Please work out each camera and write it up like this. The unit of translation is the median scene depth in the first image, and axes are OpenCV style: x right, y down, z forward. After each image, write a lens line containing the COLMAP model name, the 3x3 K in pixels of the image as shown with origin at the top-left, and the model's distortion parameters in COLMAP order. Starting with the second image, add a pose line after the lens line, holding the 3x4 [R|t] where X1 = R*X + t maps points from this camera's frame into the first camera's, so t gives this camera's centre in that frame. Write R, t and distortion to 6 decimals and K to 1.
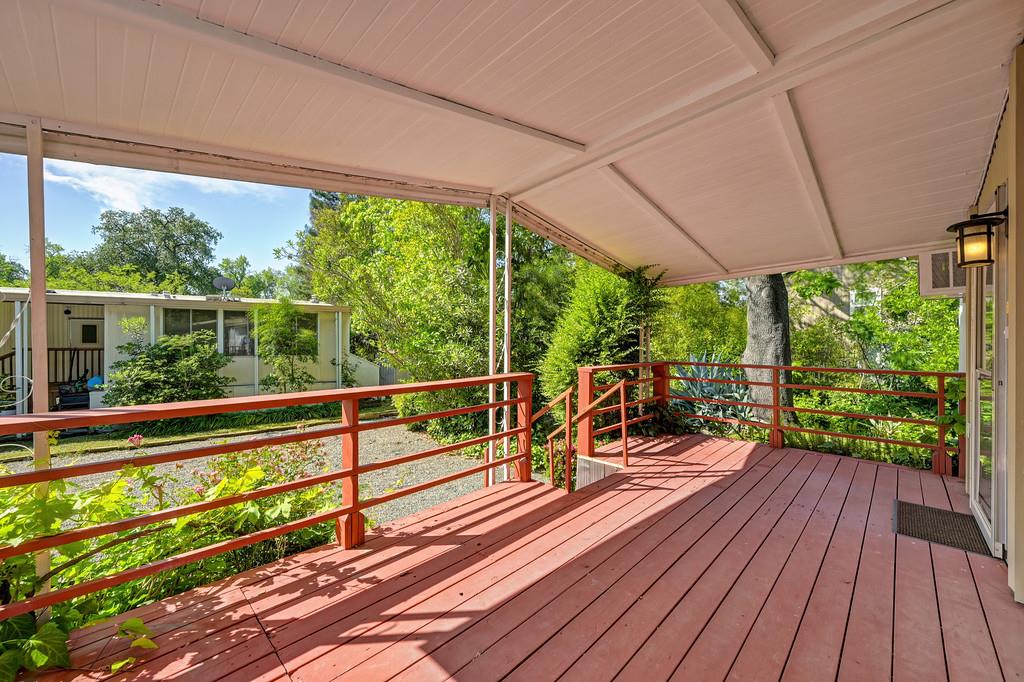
lens RADIAL K [[409.5, 0, 512.9], [0, 409.5, 335.4], [0, 0, 1]] dist [-0.002369, 0.000096]
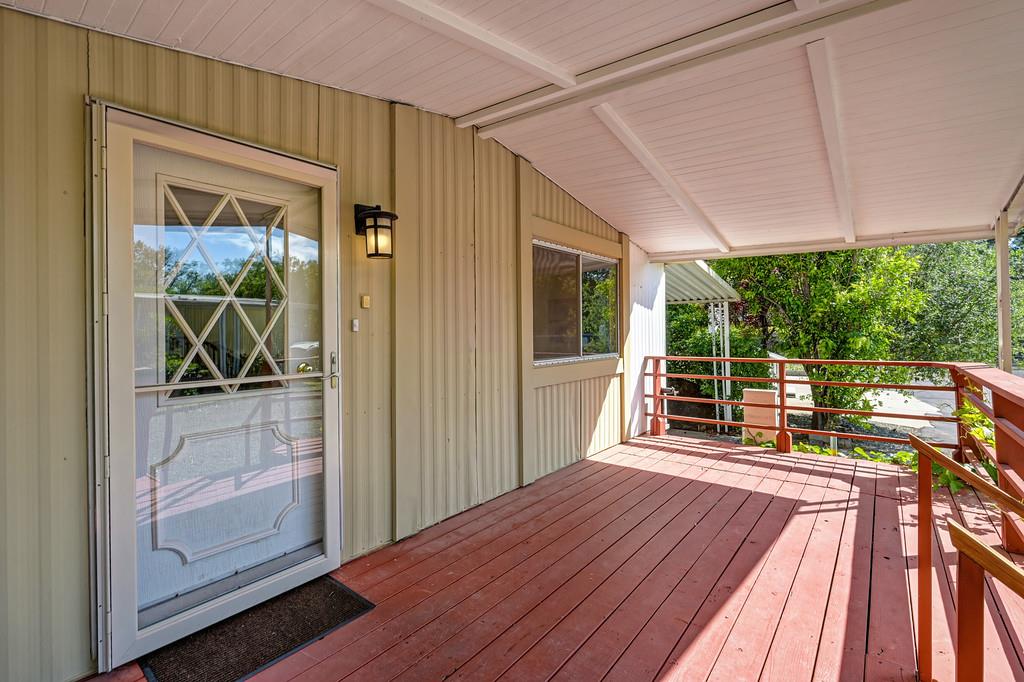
lens RADIAL K [[456.4, 0, 514.7], [0, 456.4, 333.2], [0, 0, 1]] dist [-0.000016, 0.000154]
pose [[-0.996258, 0.007085, -0.086144, 0.981412], [0.007293, 0.999971, -0.002098, 0.020153], [0.086127, -0.002718, -0.996280, 2.338262]]
